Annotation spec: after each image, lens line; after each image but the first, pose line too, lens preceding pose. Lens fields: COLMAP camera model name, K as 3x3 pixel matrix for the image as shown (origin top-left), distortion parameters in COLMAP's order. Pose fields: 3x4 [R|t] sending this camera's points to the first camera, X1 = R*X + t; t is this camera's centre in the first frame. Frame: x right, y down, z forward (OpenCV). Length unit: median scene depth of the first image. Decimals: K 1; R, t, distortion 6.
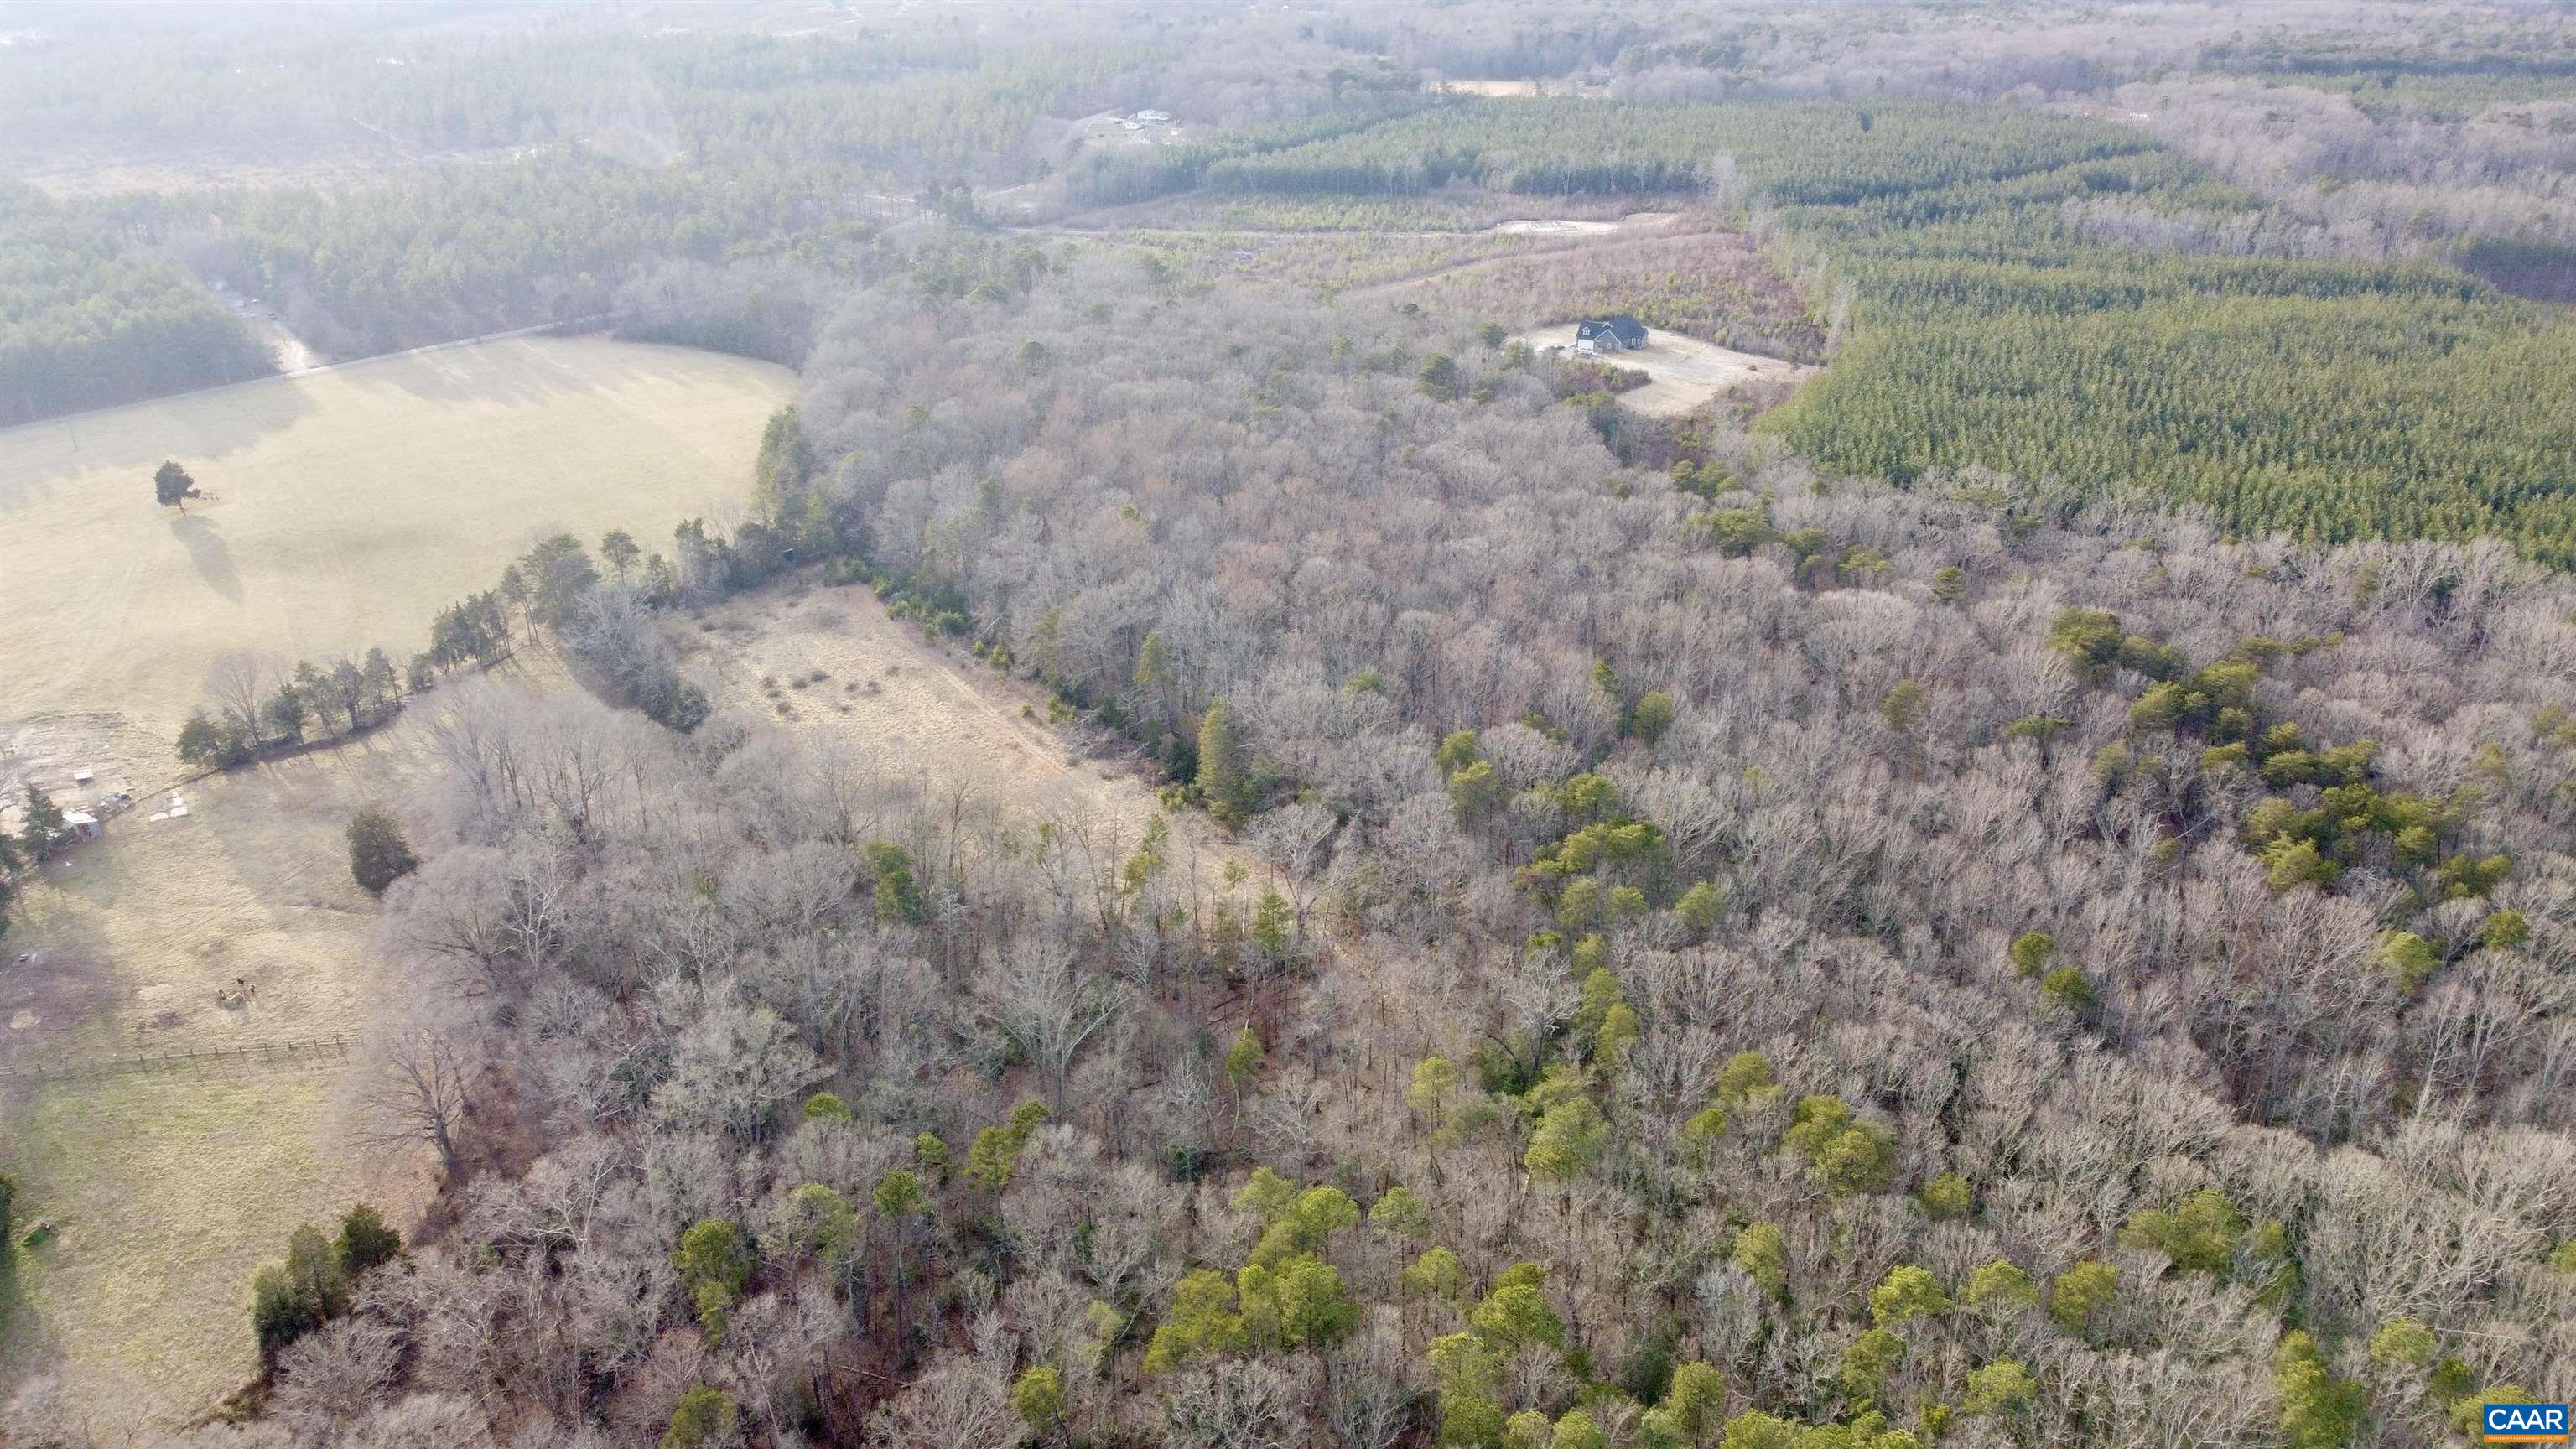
lens RADIAL K [[1930.7, 0, 1282.1], [0, 1930.7, 727.2], [0, 0, 1]] dist [-0.000076, -0.004406]
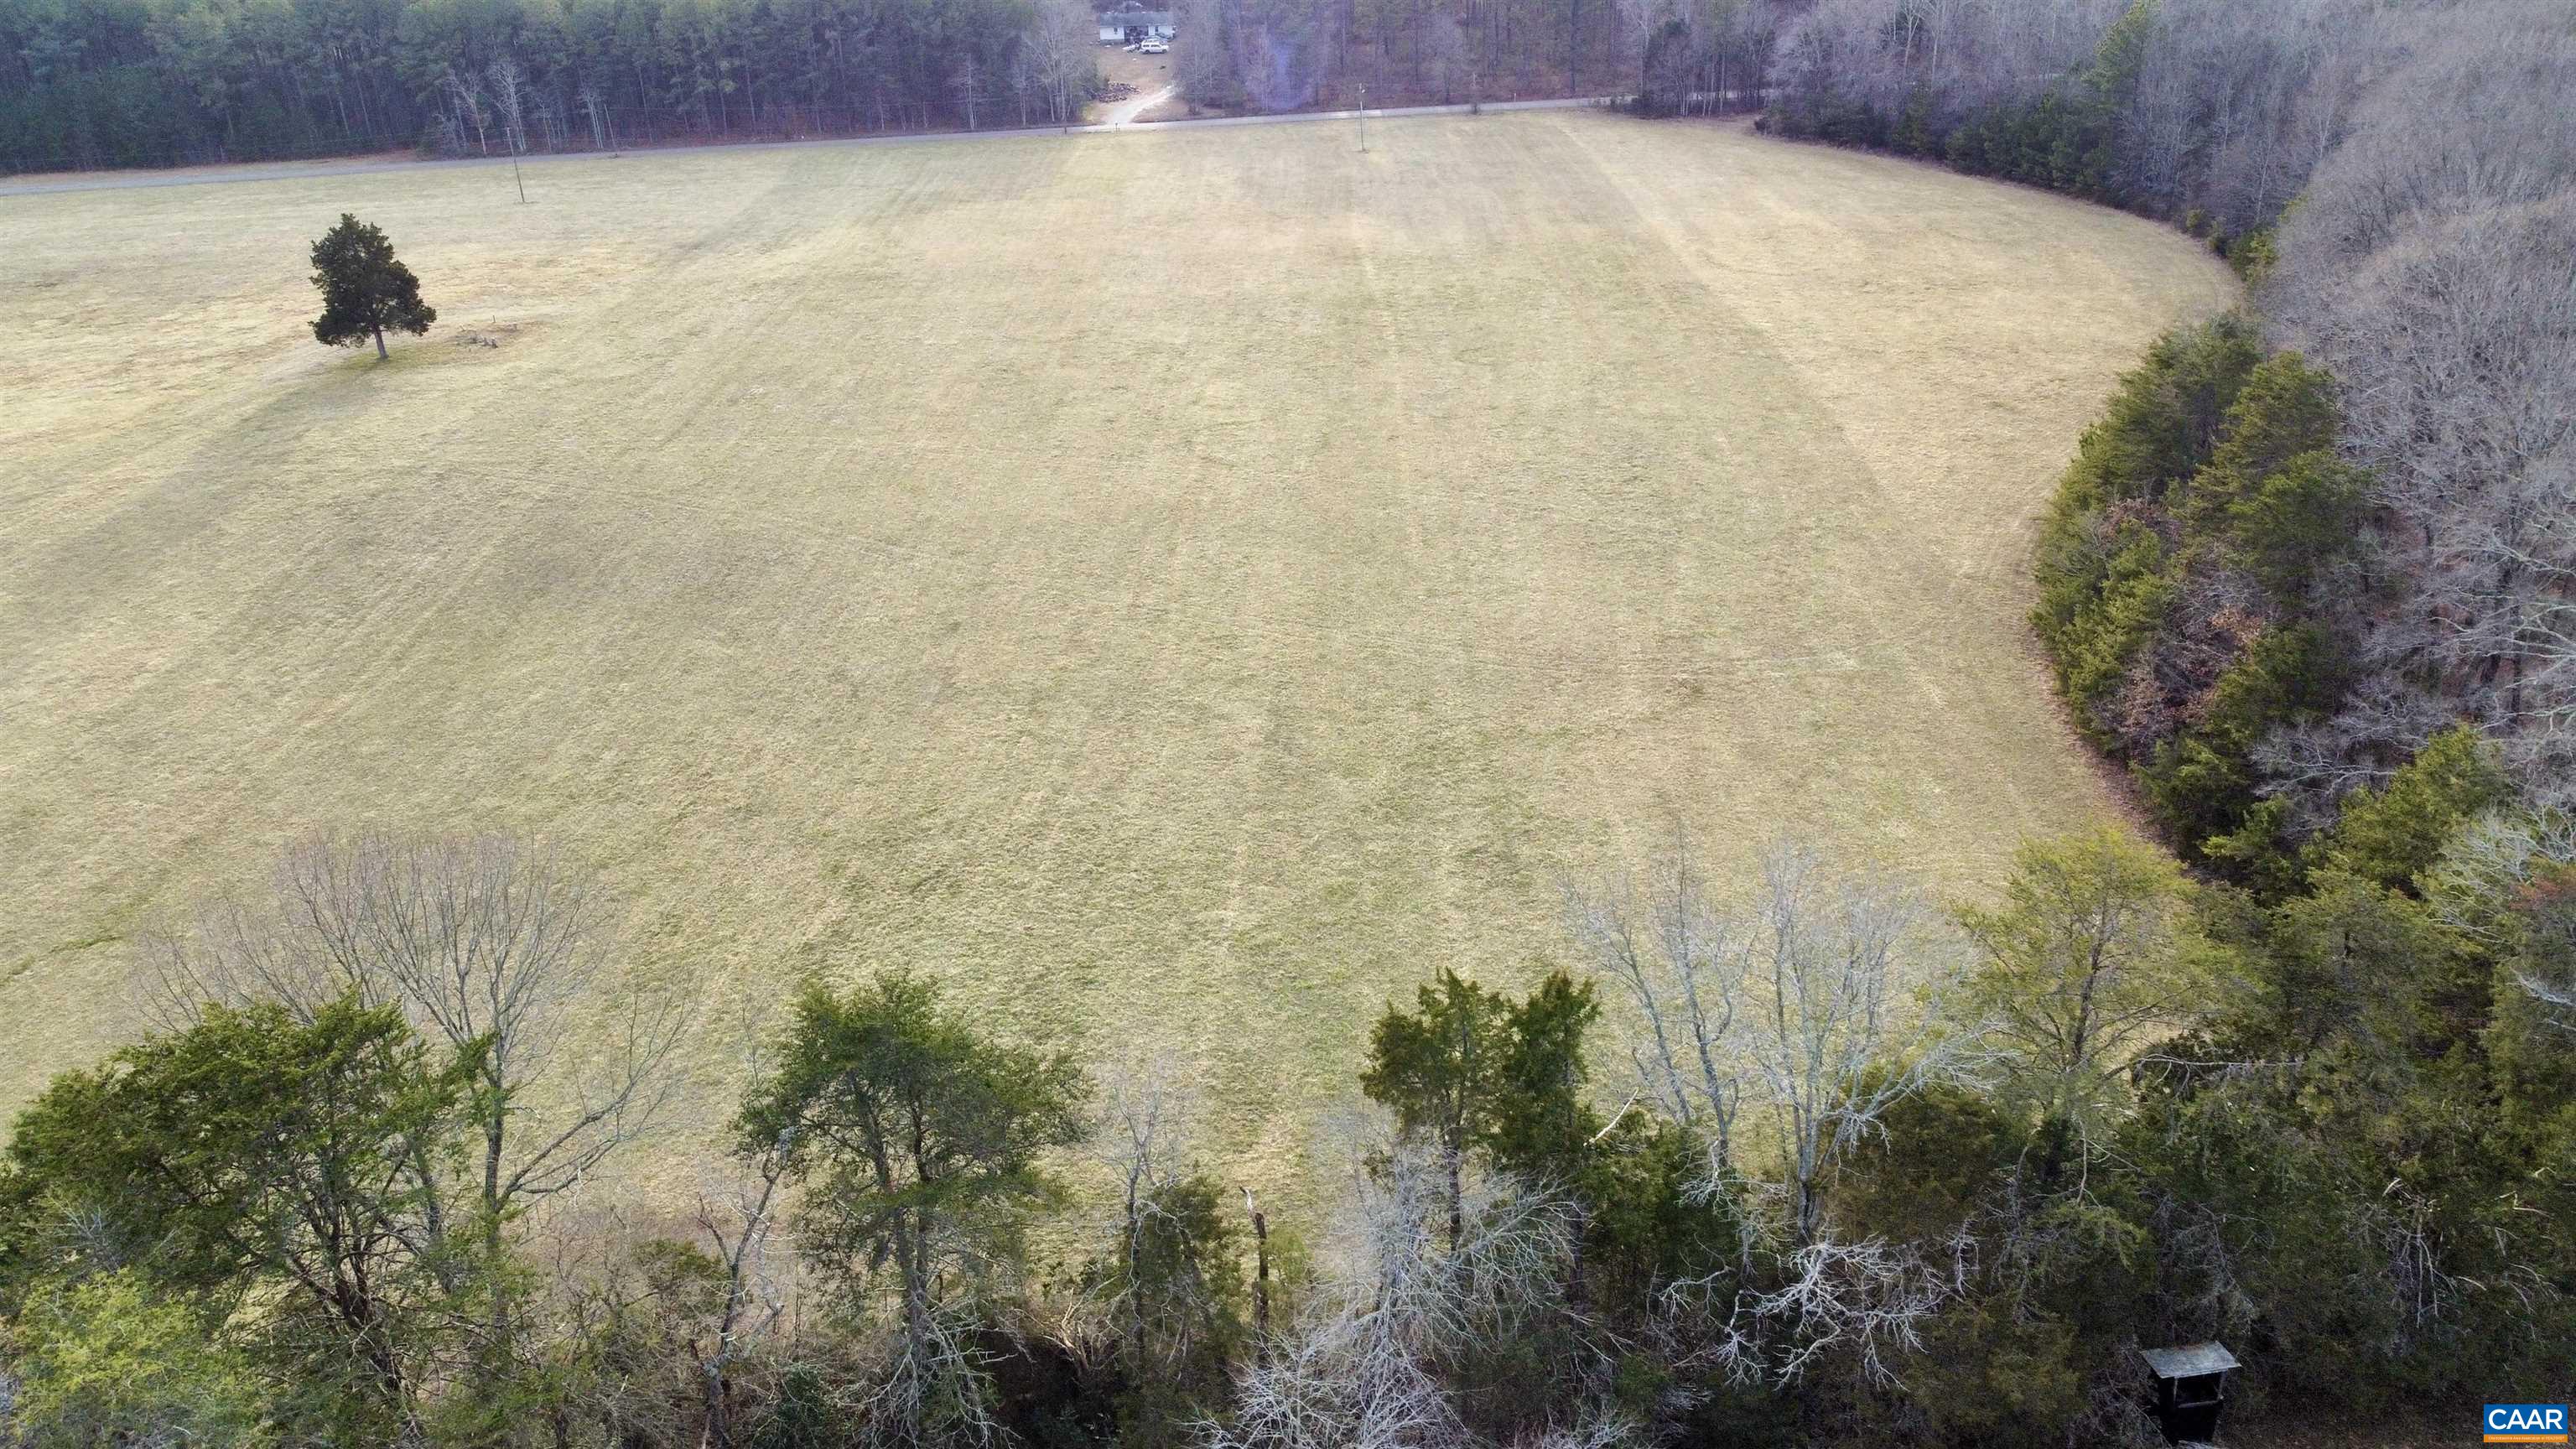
lens RADIAL K [[1930.7, 0, 1285.2], [0, 1930.7, 721.5], [0, 0, 1]] dist [-0.000076, -0.004406]
pose [[0.809386, 0.248120, -0.532289, -0.172956], [-0.234897, 0.967484, 0.093802, -0.091548], [0.538255, 0.049111, 0.841350, 0.602224]]
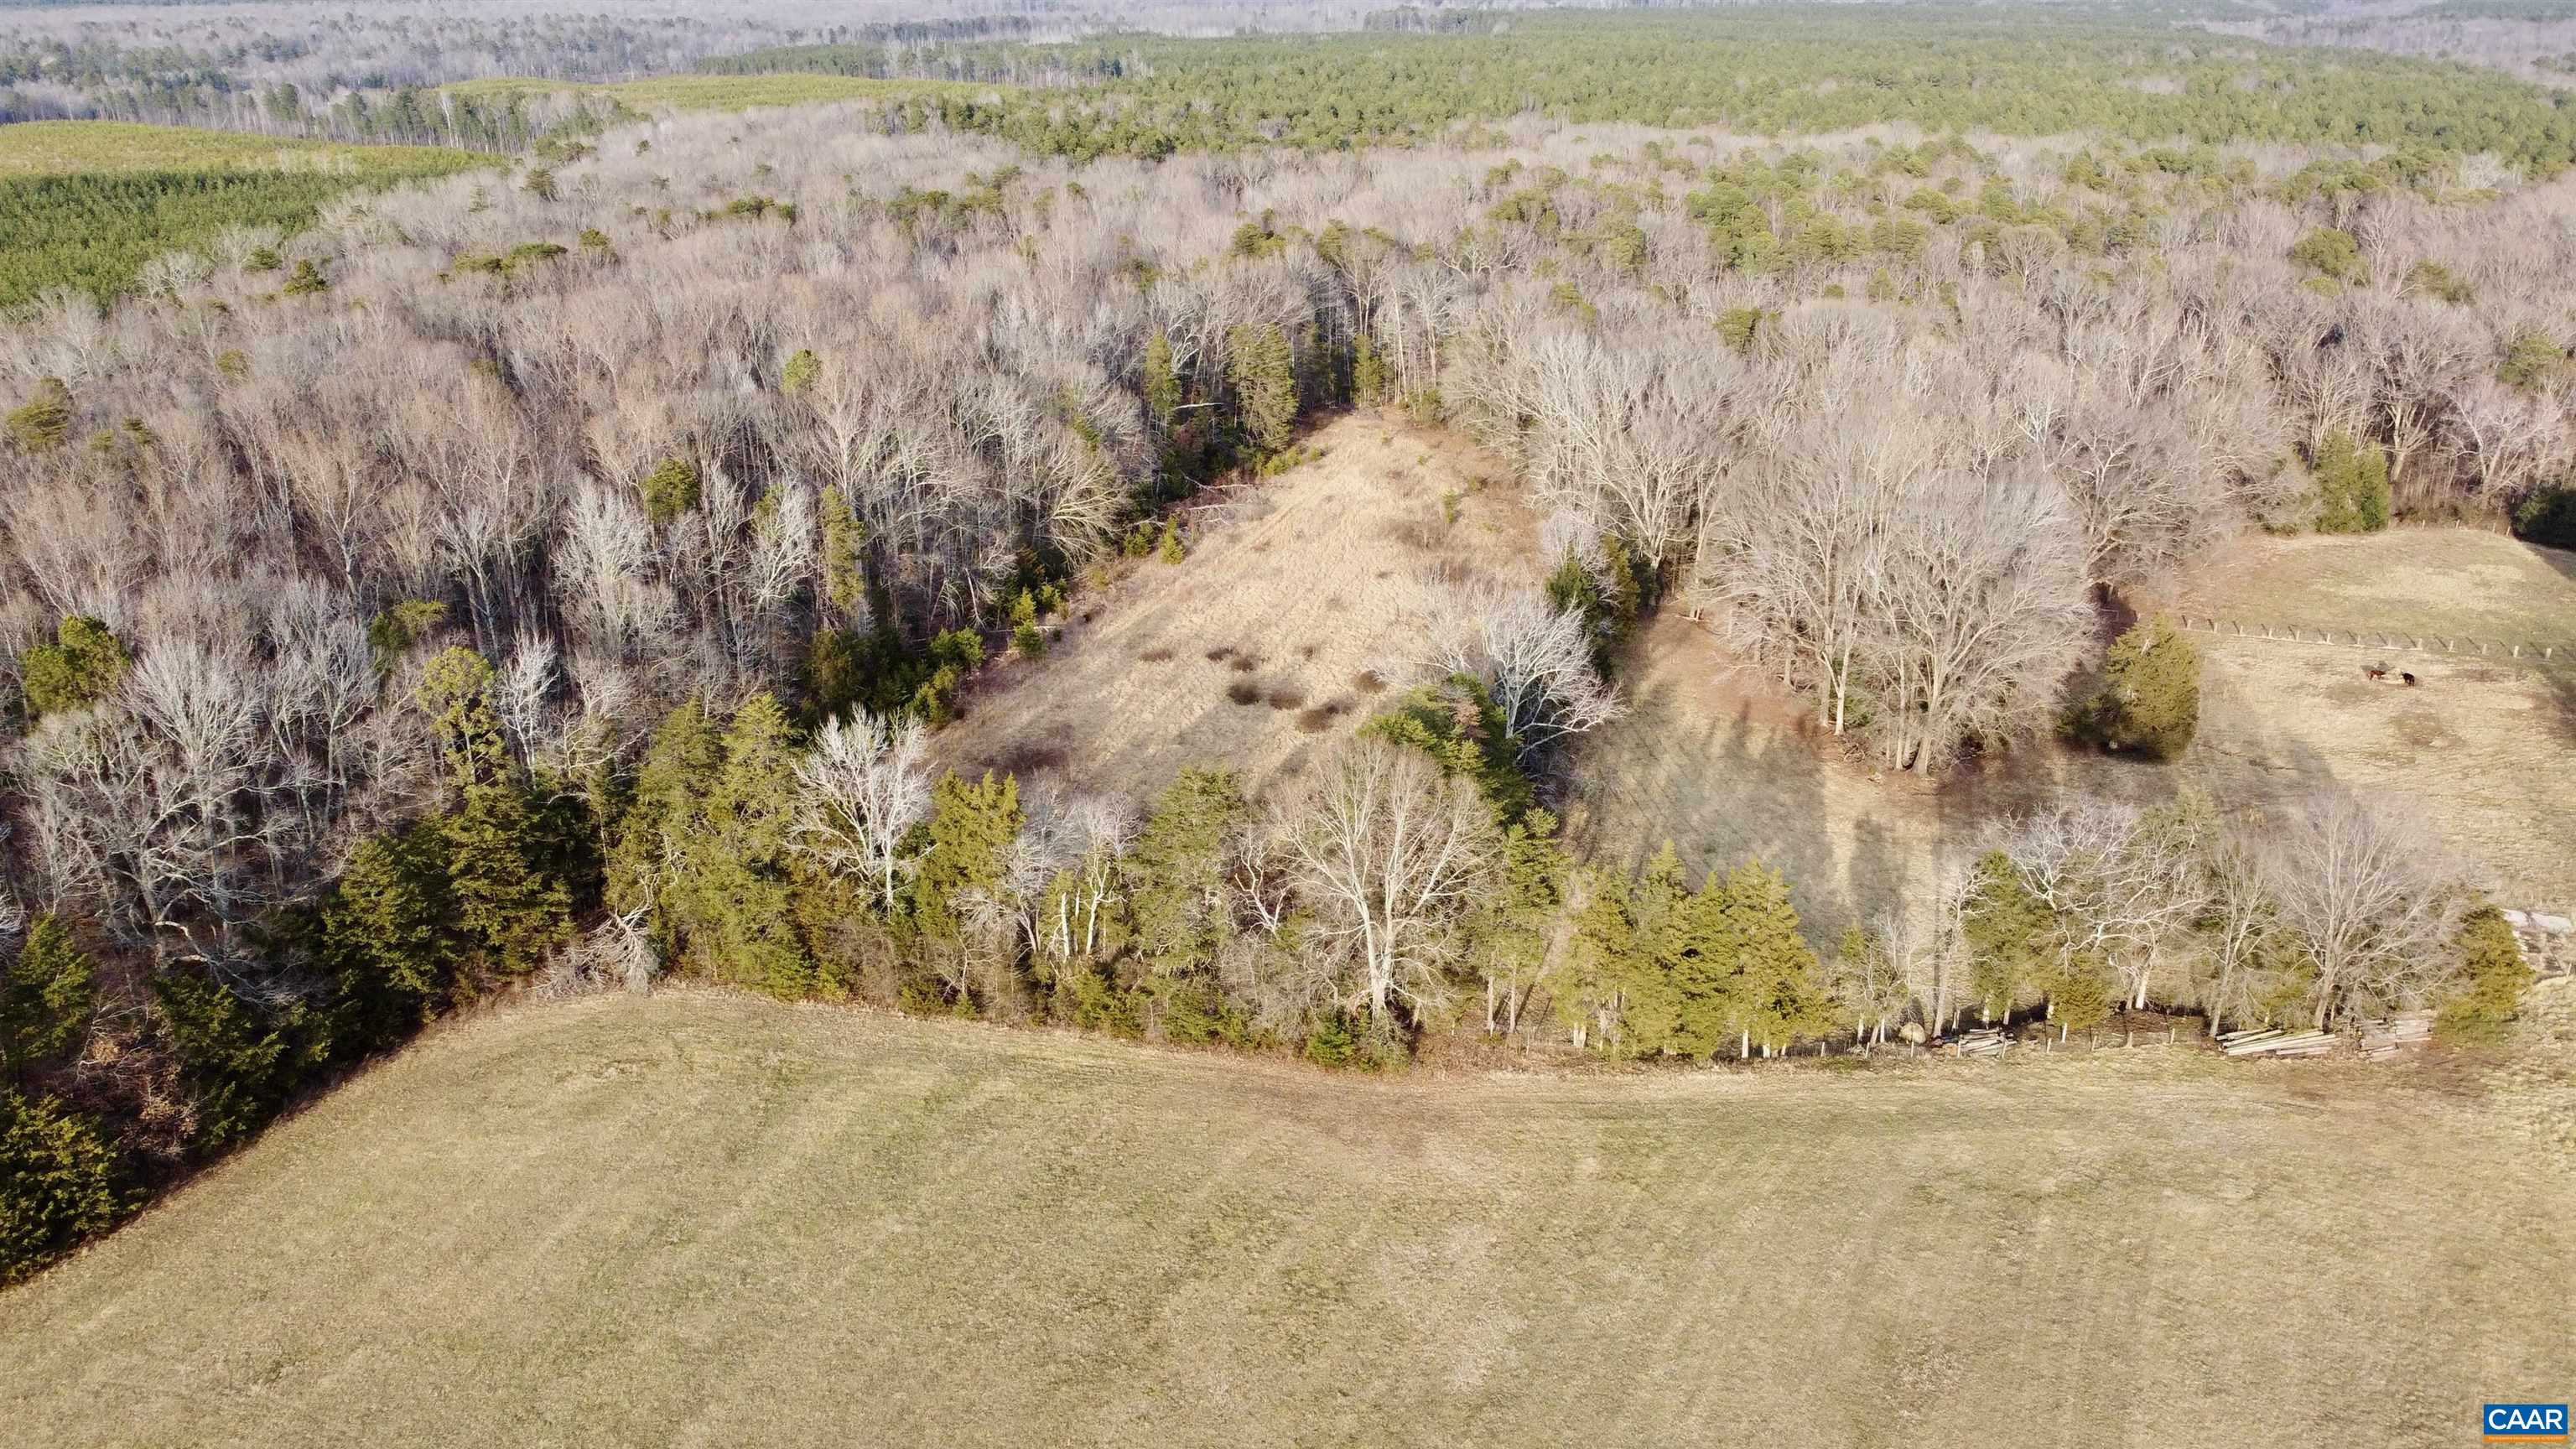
lens RADIAL K [[1930.7, 0, 1284.5], [0, 1930.7, 729.3], [0, 0, 1]] dist [-0.000076, -0.004406]
pose [[-0.580807, -0.304084, 0.755113, -0.401020], [0.353262, 0.741561, 0.570344, -0.195318], [-0.733395, 0.598013, -0.323283, 0.727016]]
